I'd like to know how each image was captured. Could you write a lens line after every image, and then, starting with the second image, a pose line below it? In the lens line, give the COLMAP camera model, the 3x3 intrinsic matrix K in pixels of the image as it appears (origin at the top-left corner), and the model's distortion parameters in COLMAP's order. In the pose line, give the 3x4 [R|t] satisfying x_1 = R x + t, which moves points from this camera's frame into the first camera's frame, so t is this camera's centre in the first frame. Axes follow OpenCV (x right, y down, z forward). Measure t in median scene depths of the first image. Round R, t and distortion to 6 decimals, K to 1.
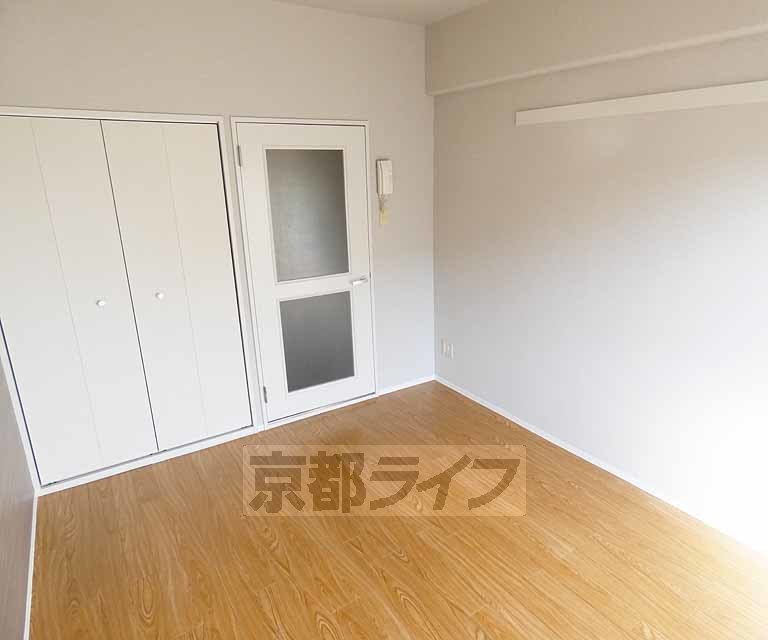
lens RADIAL K [[498.9, 0, 384.0], [0, 498.9, 320.0], [0, 0, 1]] dist [0.029262, 0.001639]
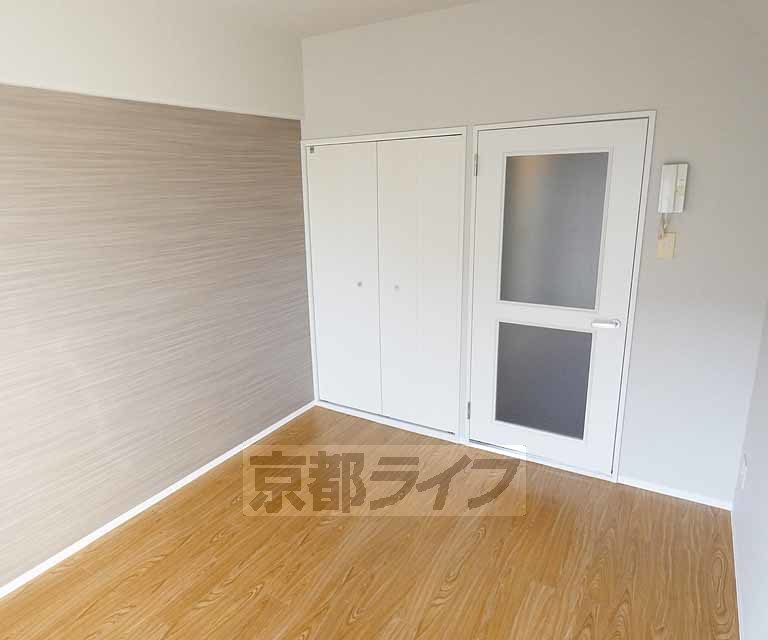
lens RADIAL K [[498.9, 0, 384.0], [0, 498.9, 320.0], [0, 0, 1]] dist [0.029262, 0.001639]
pose [[0.456033, 0.252382, -0.853427, 0.475936], [-0.239825, 0.958322, 0.155251, -0.130593], [0.857040, 0.133874, 0.497554, 0.356129]]
